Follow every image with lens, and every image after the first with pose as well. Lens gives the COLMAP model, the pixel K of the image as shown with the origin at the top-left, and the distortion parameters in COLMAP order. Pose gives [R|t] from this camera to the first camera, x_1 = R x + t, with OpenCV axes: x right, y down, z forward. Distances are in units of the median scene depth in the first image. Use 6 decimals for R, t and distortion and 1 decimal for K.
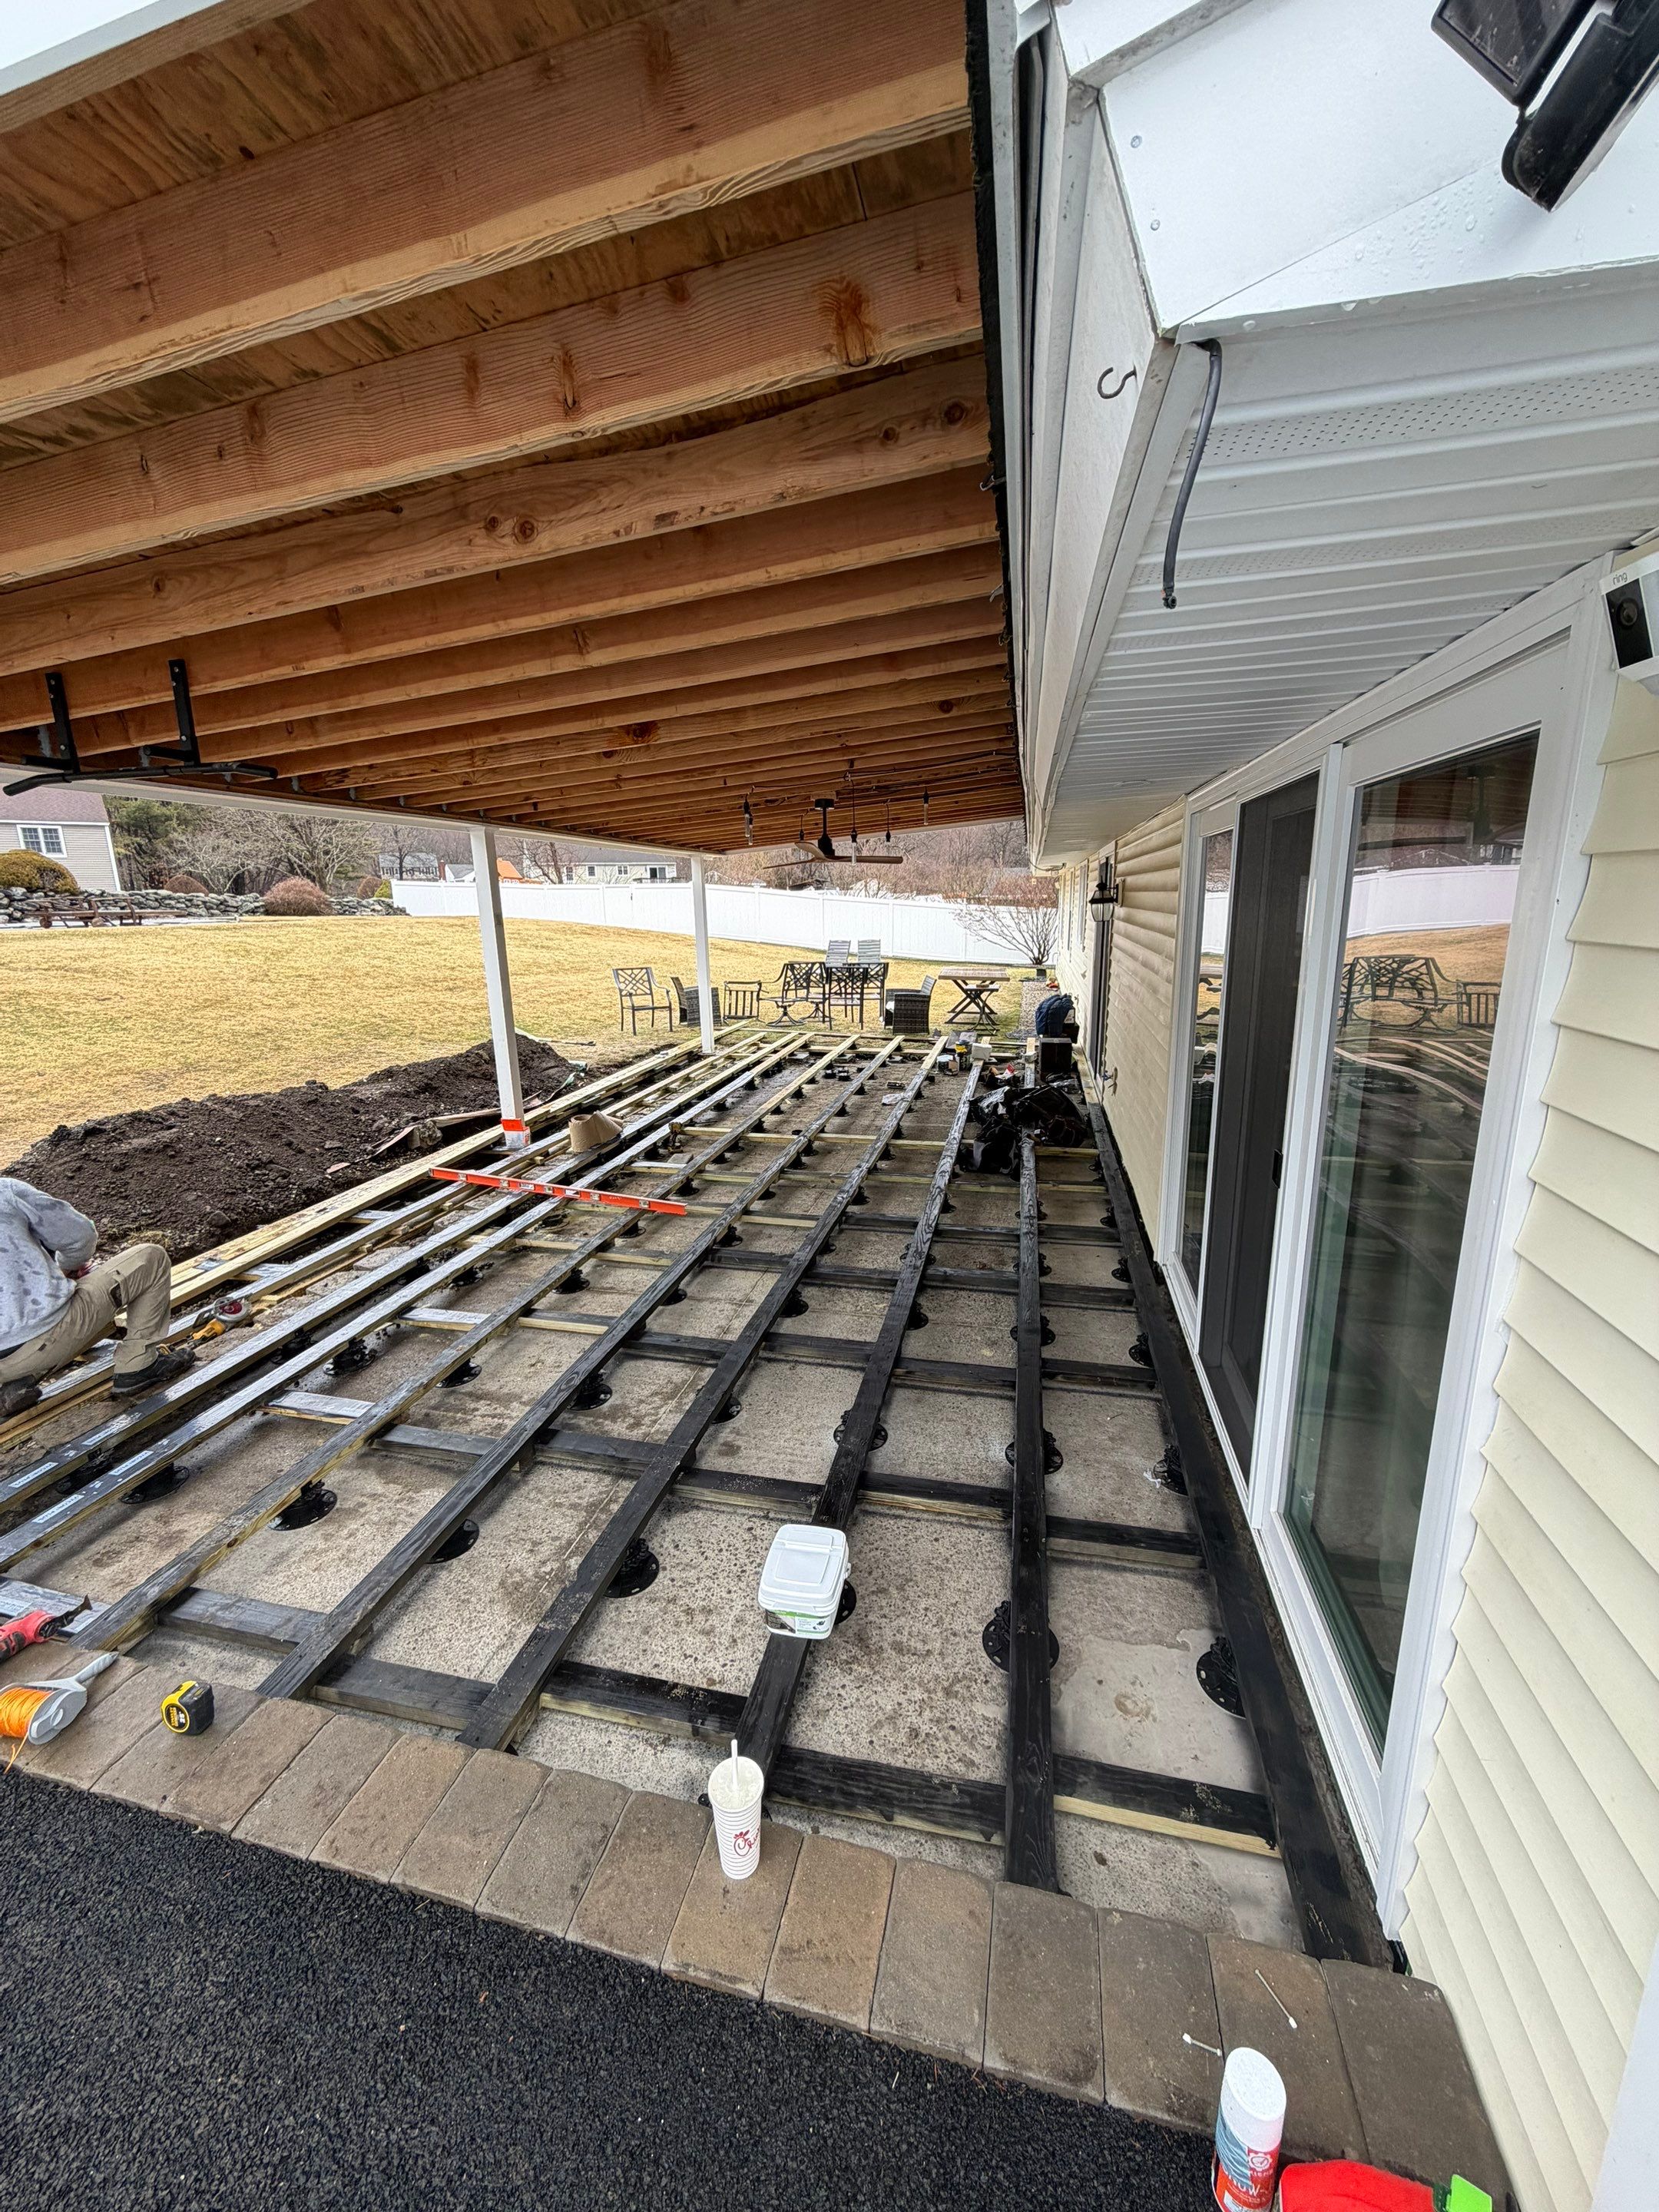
lens RADIAL K [[874.2, 0, 838.8], [0, 874.2, 1106.4], [0, 0, 1]] dist [-0.001809, 0.000498]
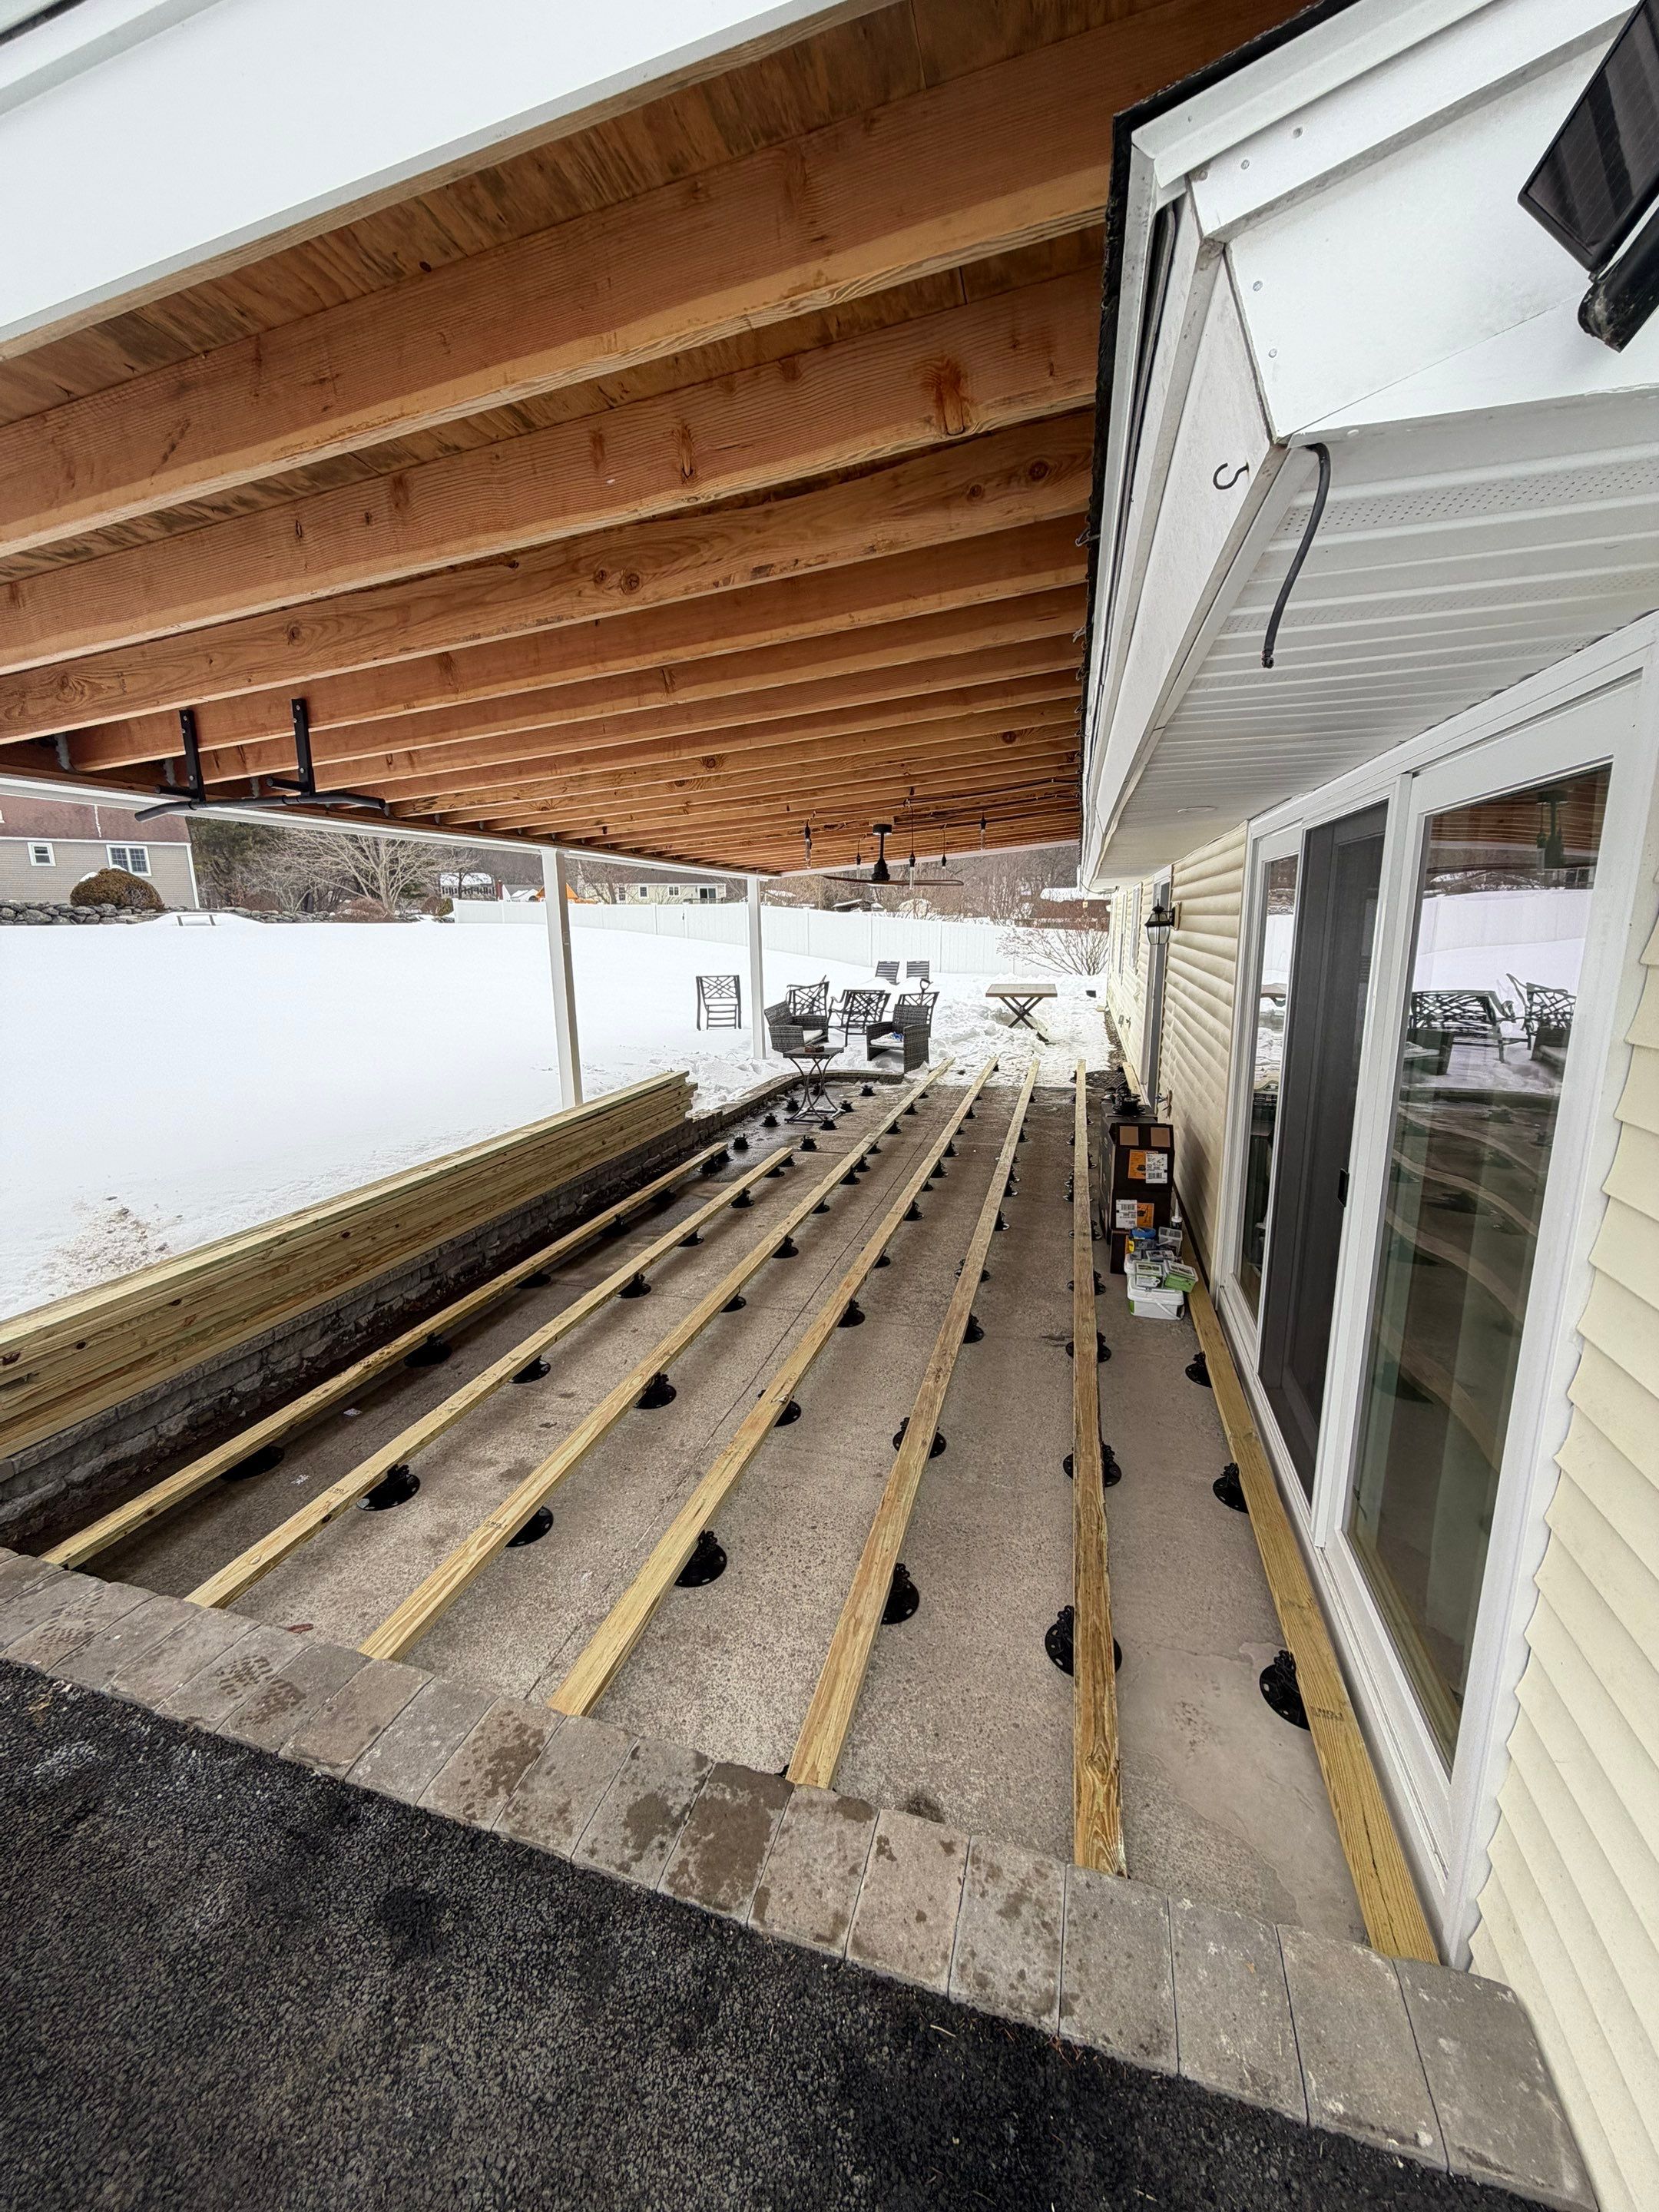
lens RADIAL K [[874.2, 0, 832.3], [0, 874.2, 1102.3], [0, 0, 1]] dist [-0.001809, 0.000498]
pose [[0.998453, 0.018516, -0.052435, -0.037529], [-0.020039, 0.999388, -0.028684, 0.013345], [0.051872, 0.029690, 0.998212, -0.045480]]
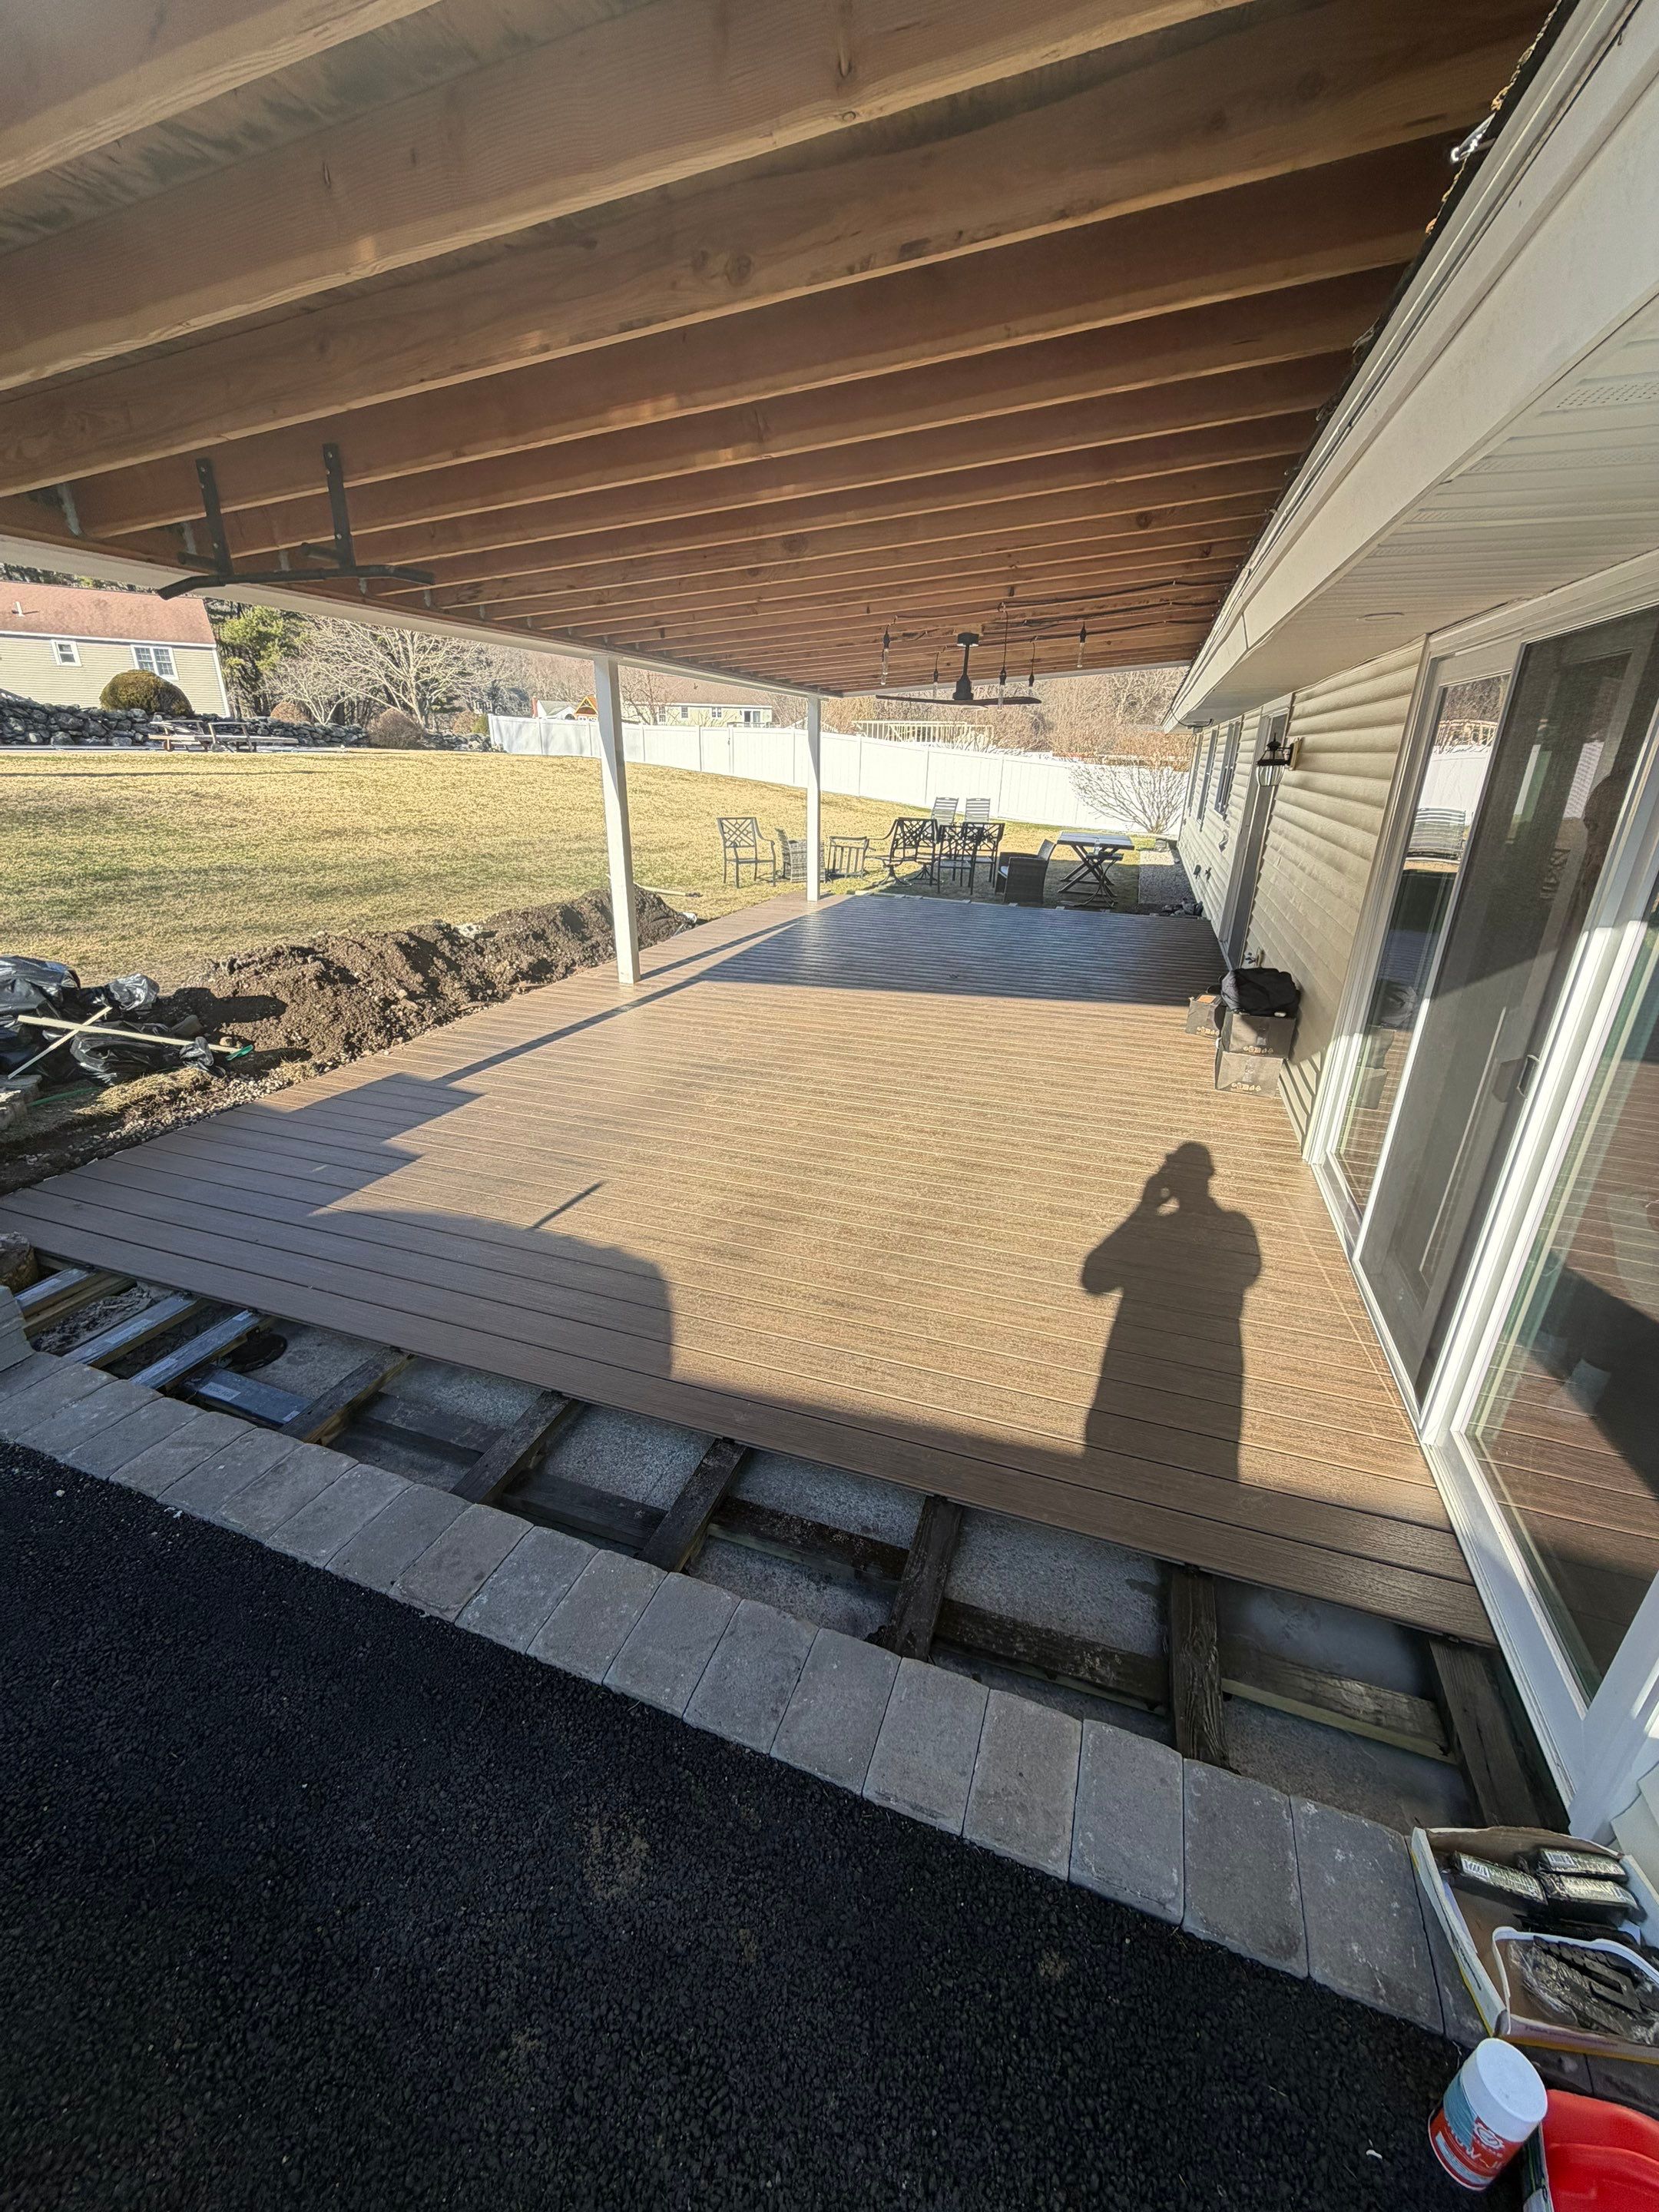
lens RADIAL K [[874.2, 0, 837.7], [0, 874.2, 1108.2], [0, 0, 1]] dist [-0.001809, 0.000498]
pose [[0.993888, 0.072407, -0.083332, -0.119962], [-0.058673, 0.985878, 0.156852, 0.003225], [0.093512, -0.151004, 0.984100, 0.048311]]
